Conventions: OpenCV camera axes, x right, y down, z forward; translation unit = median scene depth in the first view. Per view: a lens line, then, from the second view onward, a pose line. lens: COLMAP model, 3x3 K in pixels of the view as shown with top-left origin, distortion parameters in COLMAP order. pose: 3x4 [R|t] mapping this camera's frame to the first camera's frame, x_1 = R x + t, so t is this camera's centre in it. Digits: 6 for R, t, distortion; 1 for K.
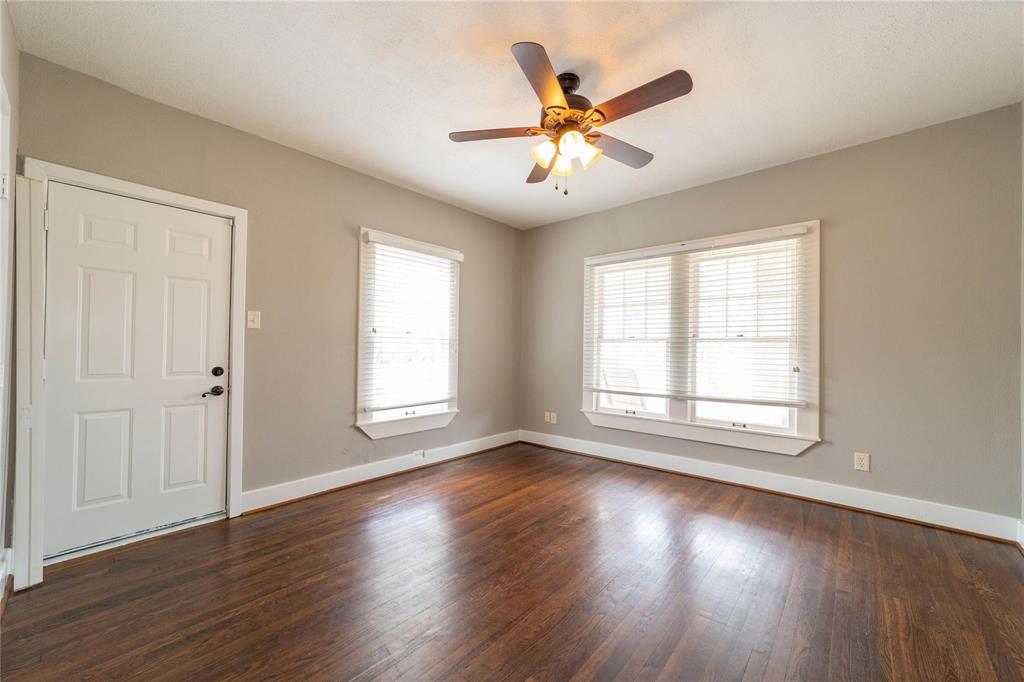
lens RADIAL K [[398.7, 0, 516.5], [0, 398.7, 342.7], [0, 0, 1]] dist [-0.001430, -0.000068]
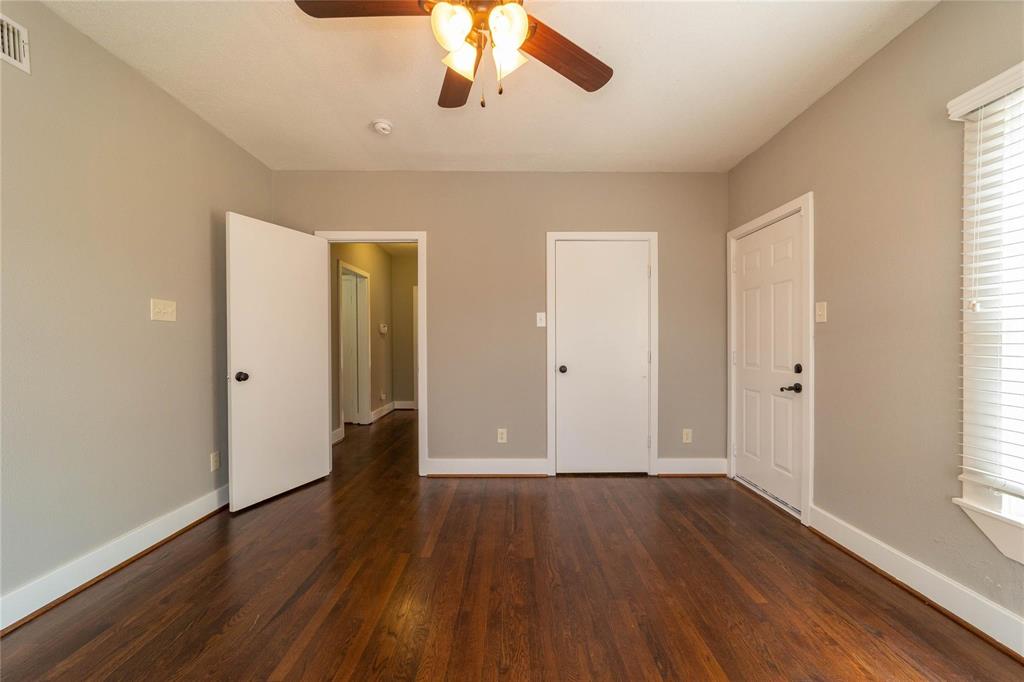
lens RADIAL K [[398.7, 0, 516.5], [0, 398.7, 342.7], [0, 0, 1]] dist [-0.001430, -0.000068]
pose [[-0.758657, -0.003950, -0.651478, 0.429780], [0.005624, 0.999905, -0.012612, 0.016432], [0.651466, -0.013232, -0.758562, 1.301591]]
